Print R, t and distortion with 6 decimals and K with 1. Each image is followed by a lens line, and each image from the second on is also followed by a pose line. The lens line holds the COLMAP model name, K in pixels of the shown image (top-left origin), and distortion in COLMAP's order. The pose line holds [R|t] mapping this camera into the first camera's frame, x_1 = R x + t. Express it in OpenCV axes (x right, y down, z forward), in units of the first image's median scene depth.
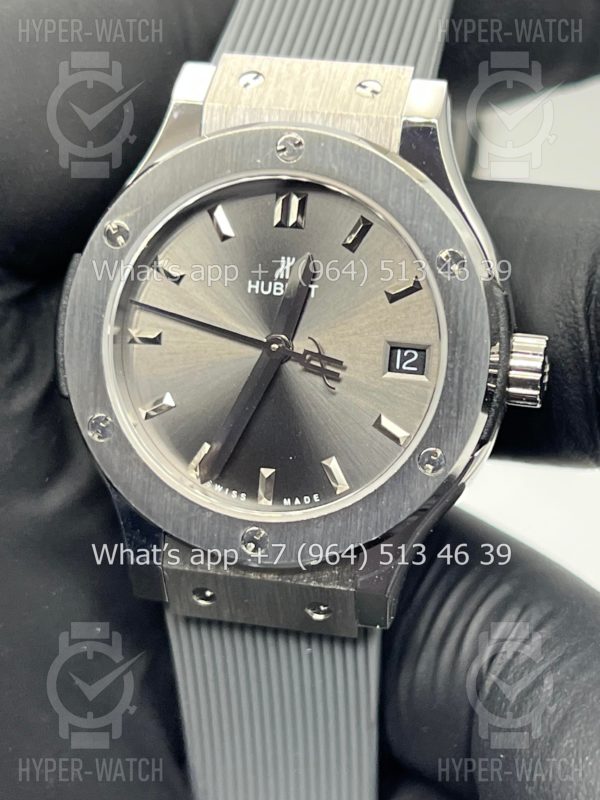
lens RADIAL K [[1997.3, 0, 316.4], [0, 1997.3, 421.0], [0, 0, 1]] dist [0.243261, 0.000000]
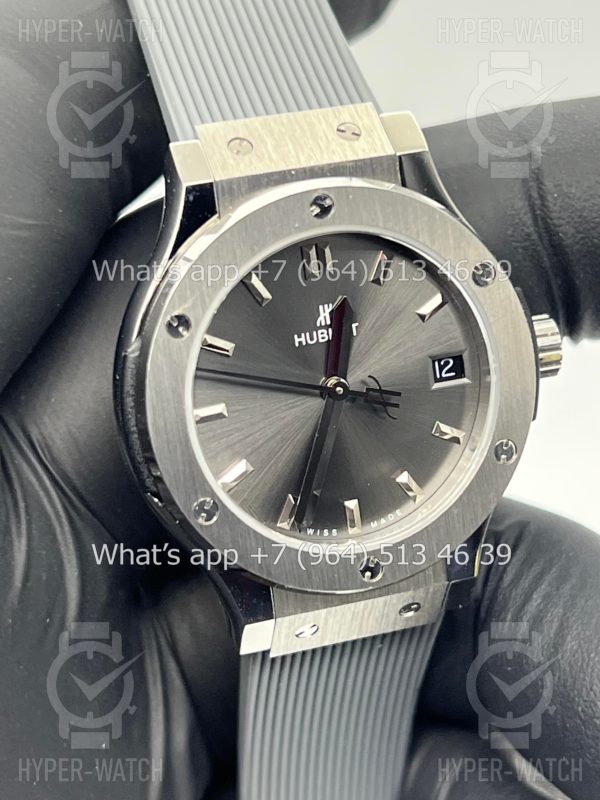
lens RADIAL K [[1997.3, 0, 314.6], [0, 1997.3, 421.2], [0, 0, 1]] dist [0.243261, 0.000000]
pose [[0.850417, -0.280733, 0.444950, -0.507341], [0.239840, 0.959611, 0.147052, -0.179652], [-0.468261, -0.018338, 0.883400, 0.066102]]
